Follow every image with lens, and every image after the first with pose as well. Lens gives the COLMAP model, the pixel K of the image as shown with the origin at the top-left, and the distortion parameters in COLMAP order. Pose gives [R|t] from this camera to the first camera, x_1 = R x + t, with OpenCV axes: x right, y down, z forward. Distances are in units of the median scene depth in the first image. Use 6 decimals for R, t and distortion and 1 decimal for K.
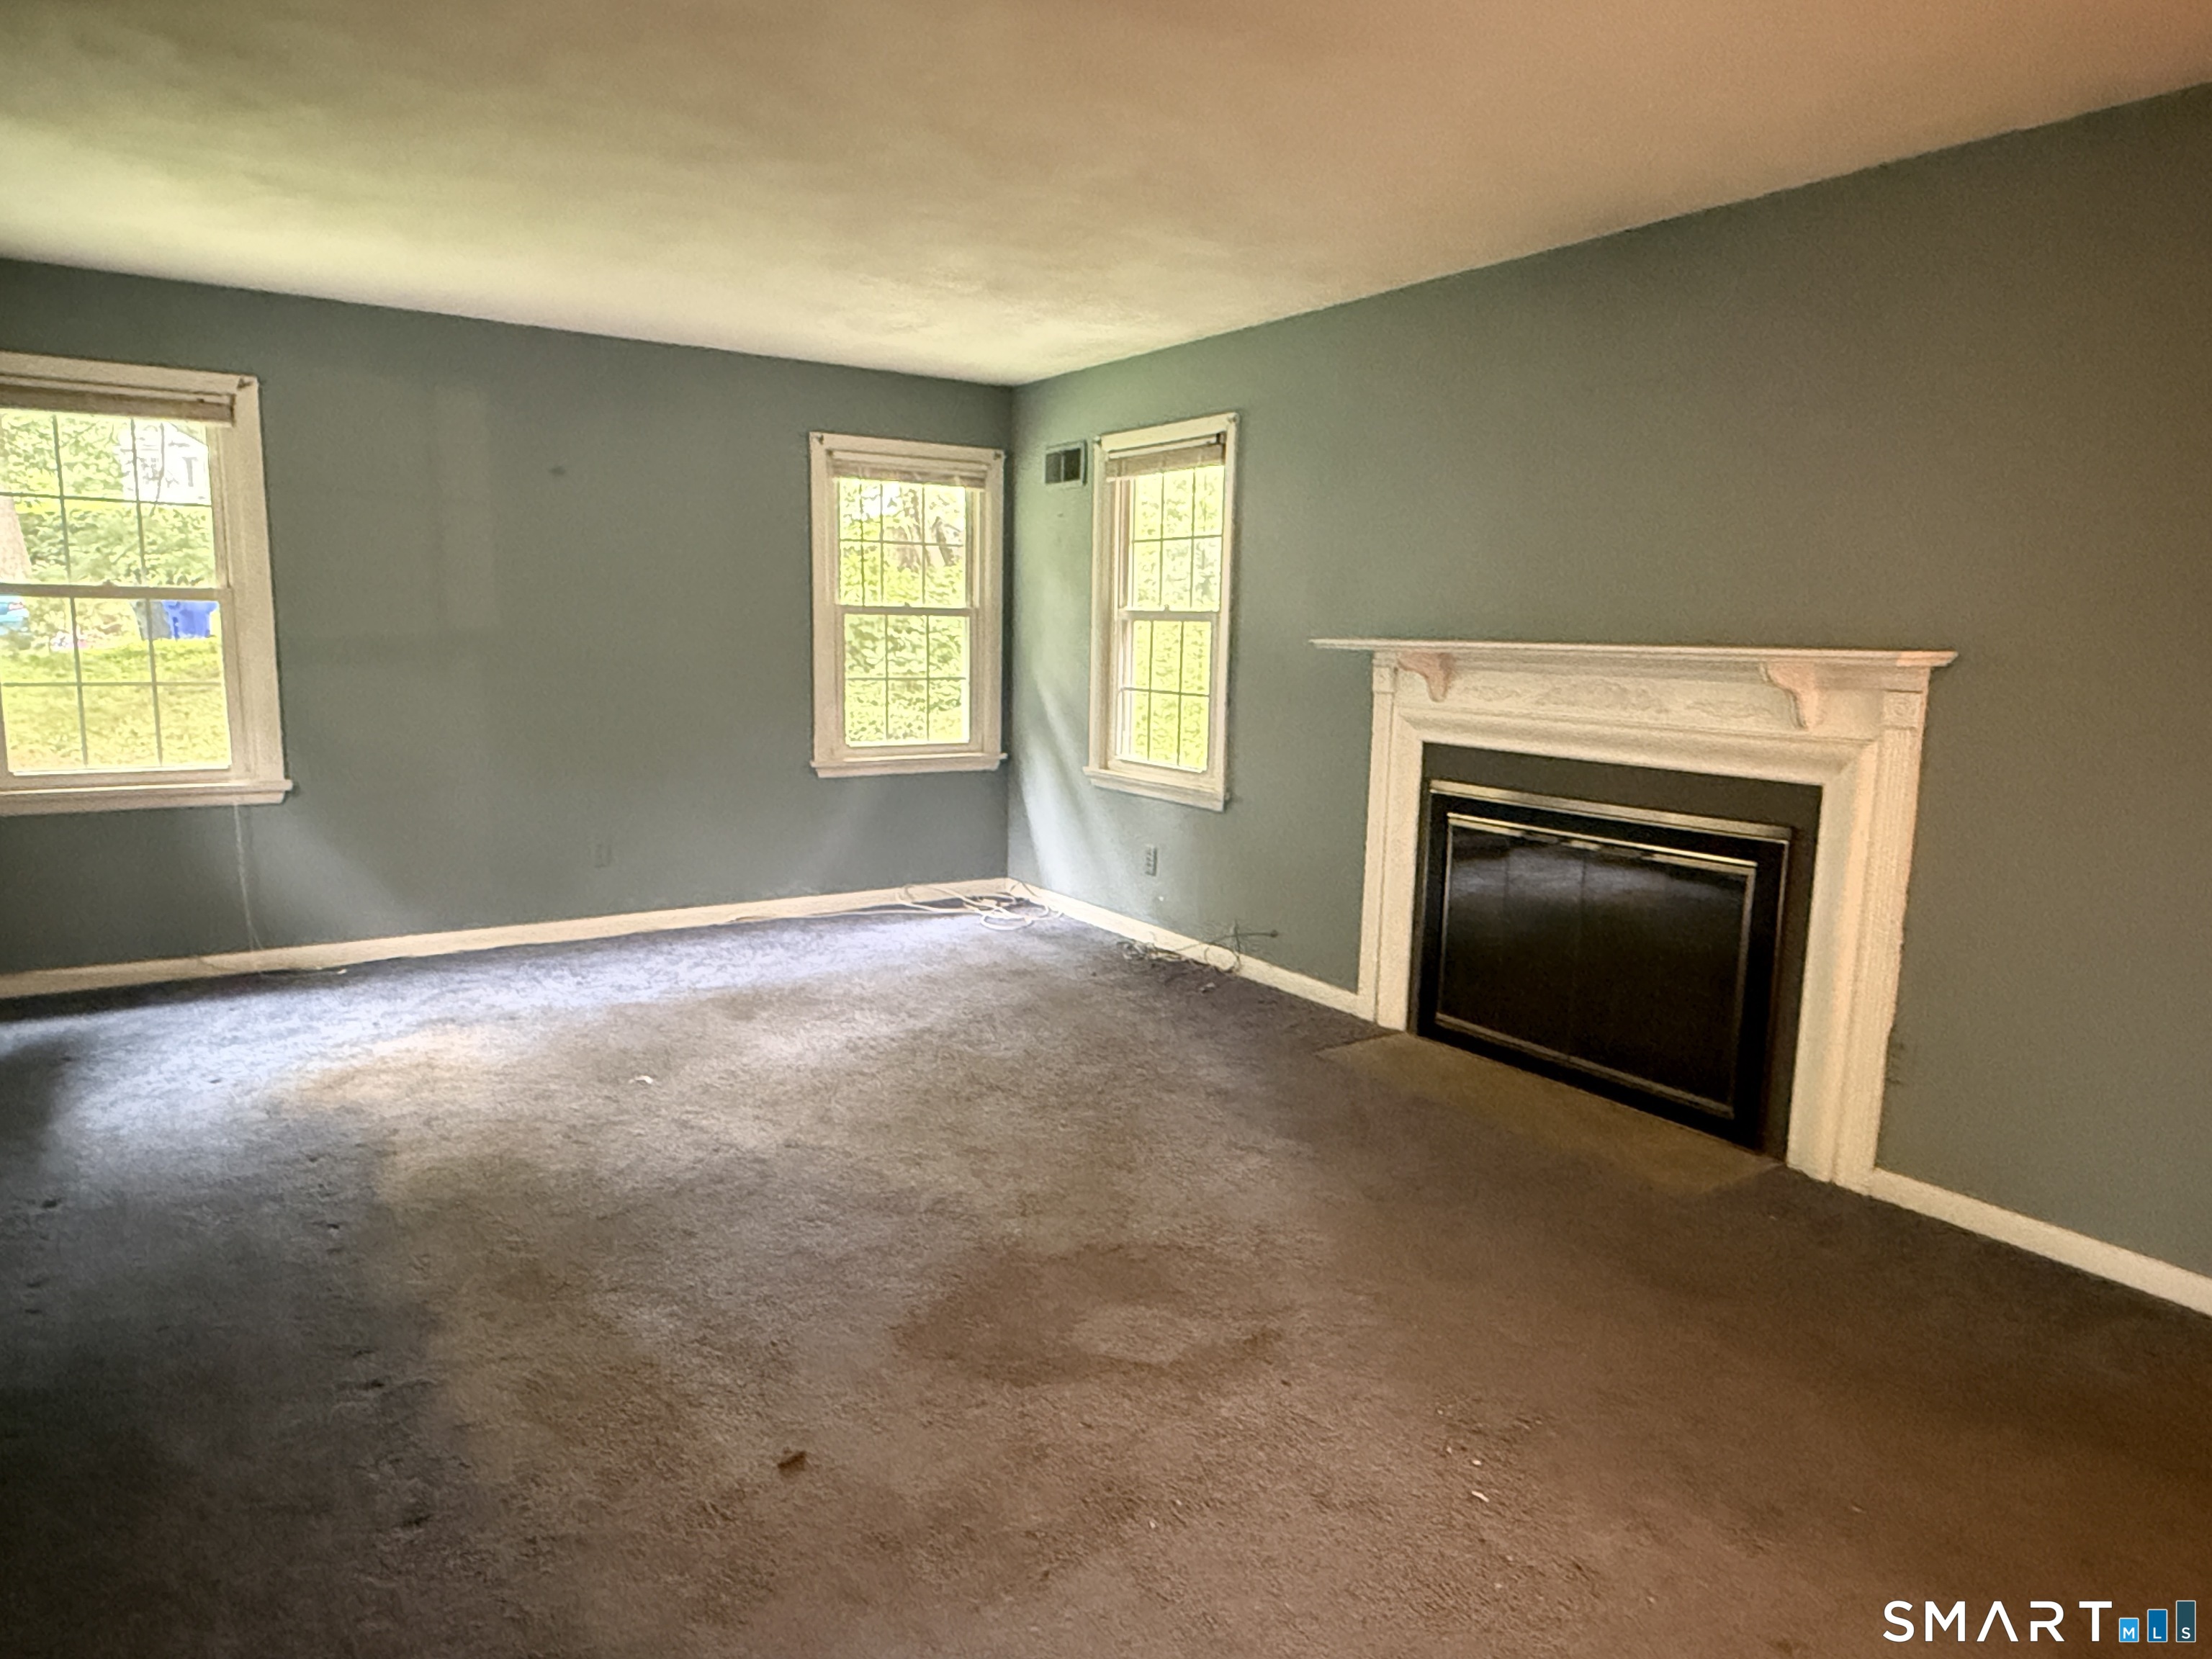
lens RADIAL K [[1383.7, 0, 1107.6], [0, 1383.7, 830.6], [0, 0, 1]] dist [0.003279, 0.002160]
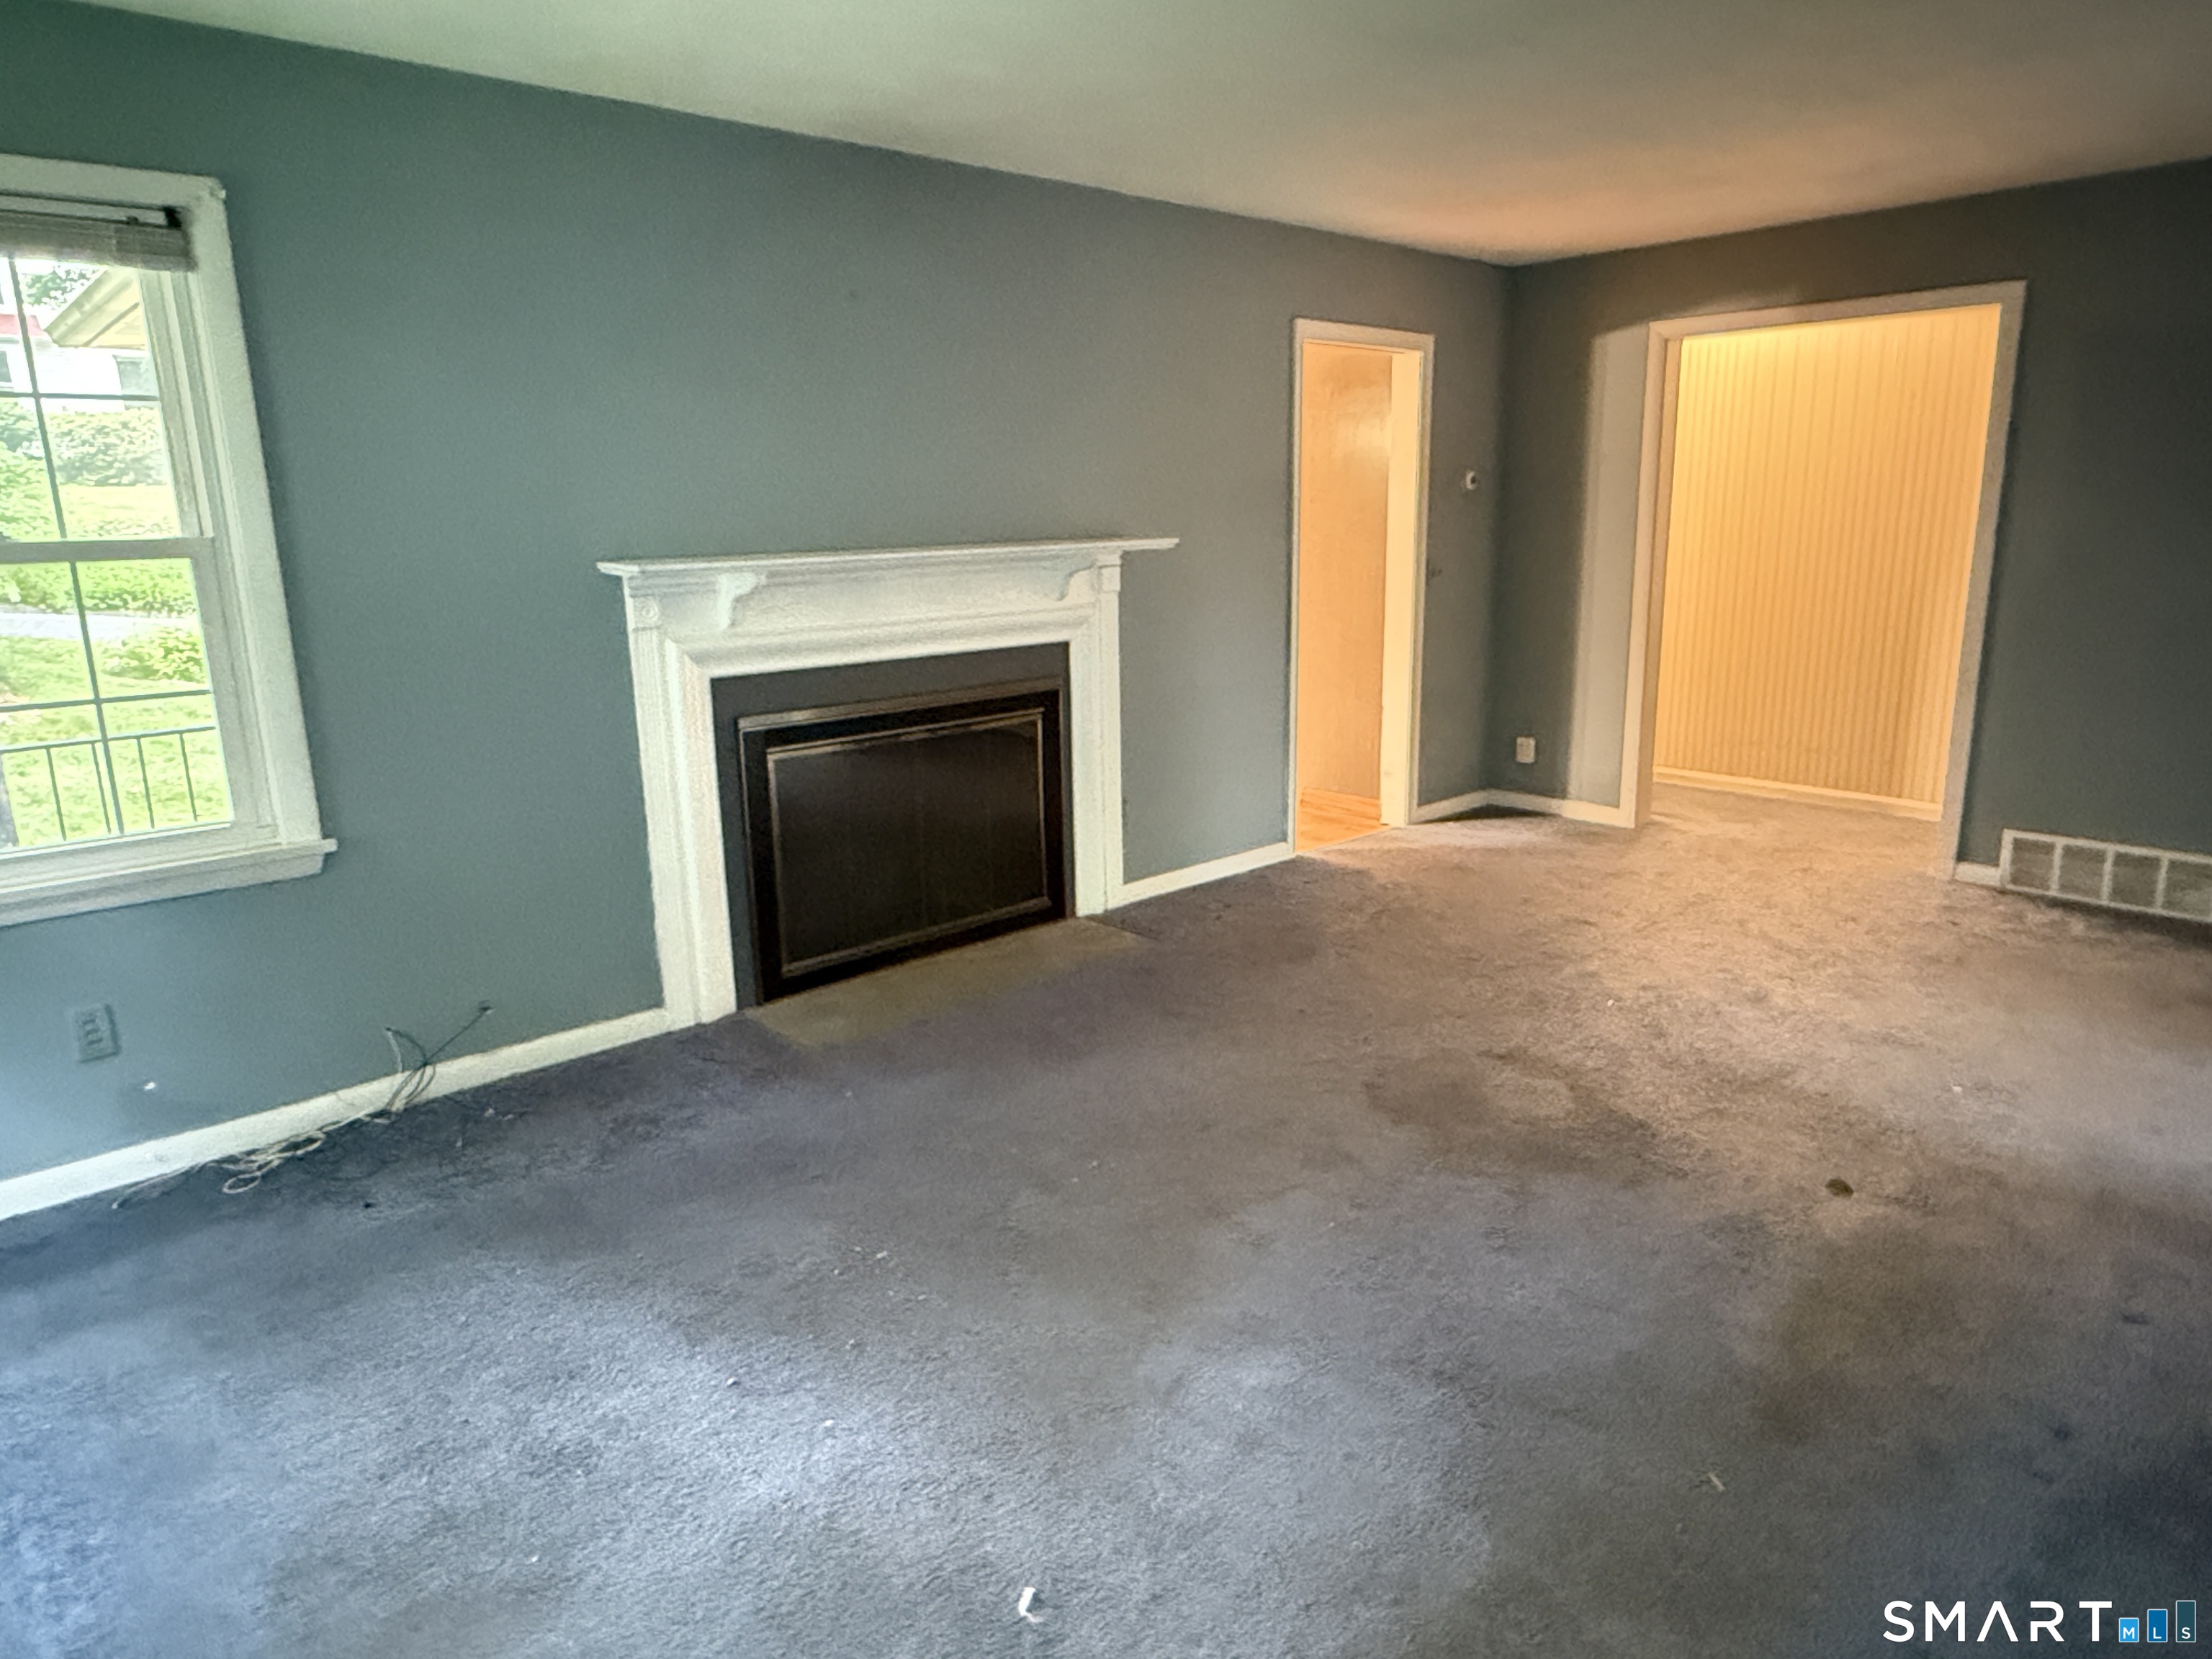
lens RADIAL K [[1383.7, 0, 1107.6], [0, 1383.7, 830.6], [0, 0, 1]] dist [0.003279, 0.002160]
pose [[-0.149503, -0.255160, 0.955271, -0.686760], [0.156205, 0.947901, 0.277638, -0.185473], [-0.976345, 0.190726, -0.101856, 0.920849]]
